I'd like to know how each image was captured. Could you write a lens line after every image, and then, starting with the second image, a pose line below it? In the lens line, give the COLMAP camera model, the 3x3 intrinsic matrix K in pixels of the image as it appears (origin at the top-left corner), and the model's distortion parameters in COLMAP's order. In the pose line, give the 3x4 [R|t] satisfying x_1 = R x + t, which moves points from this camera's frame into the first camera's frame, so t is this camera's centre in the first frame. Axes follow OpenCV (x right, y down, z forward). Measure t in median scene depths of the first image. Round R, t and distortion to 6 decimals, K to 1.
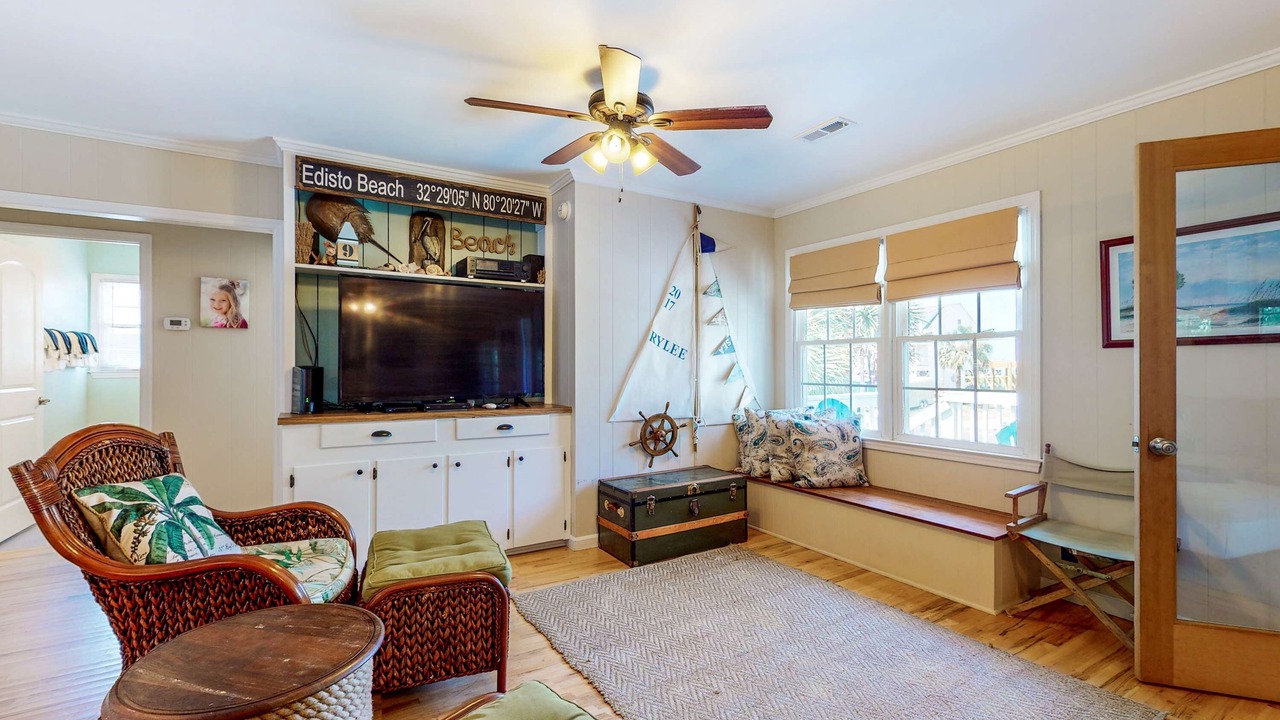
lens RADIAL K [[557.6, 0, 640.0], [0, 557.6, 360.0], [0, 0, 1]] dist [-0.000222, 0.000106]
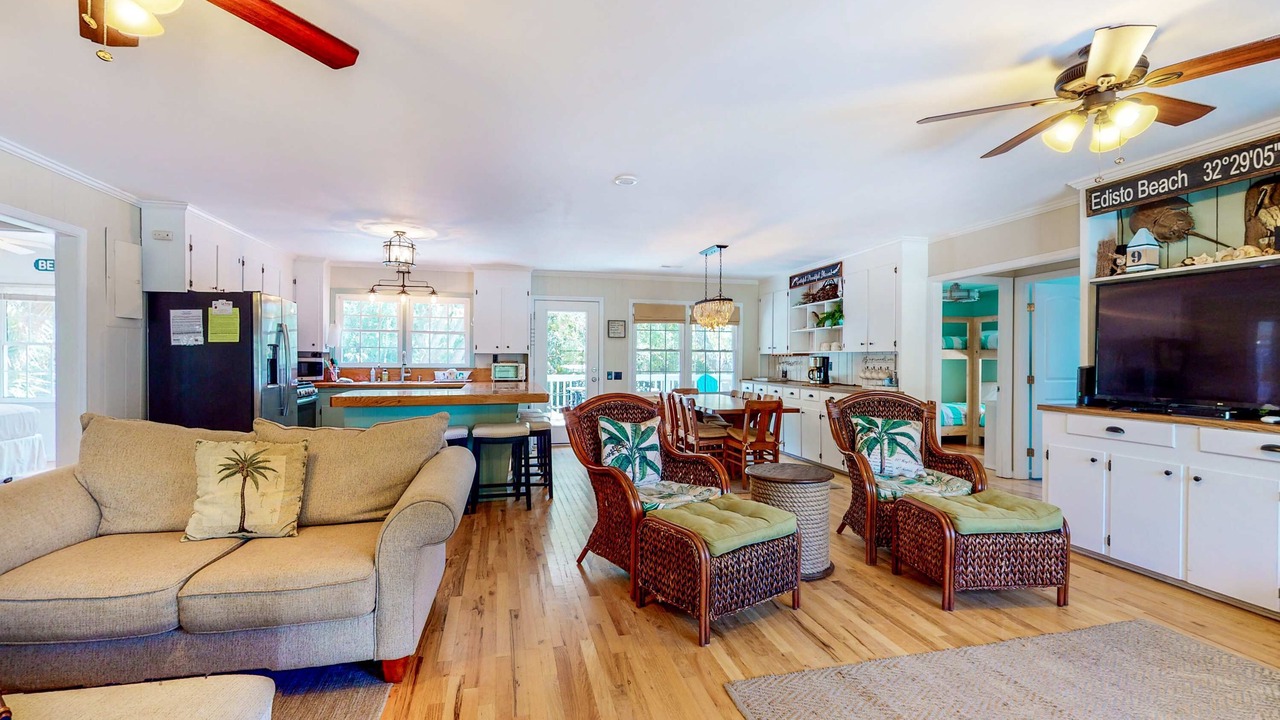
lens RADIAL K [[557.6, 0, 640.0], [0, 557.6, 360.0], [0, 0, 1]] dist [-0.000222, 0.000106]
pose [[-0.297009, -0.005355, -0.954860, 0.763350], [0.001063, 0.999982, -0.005939, 0.004303], [0.954874, -0.002779, -0.296998, 0.417951]]
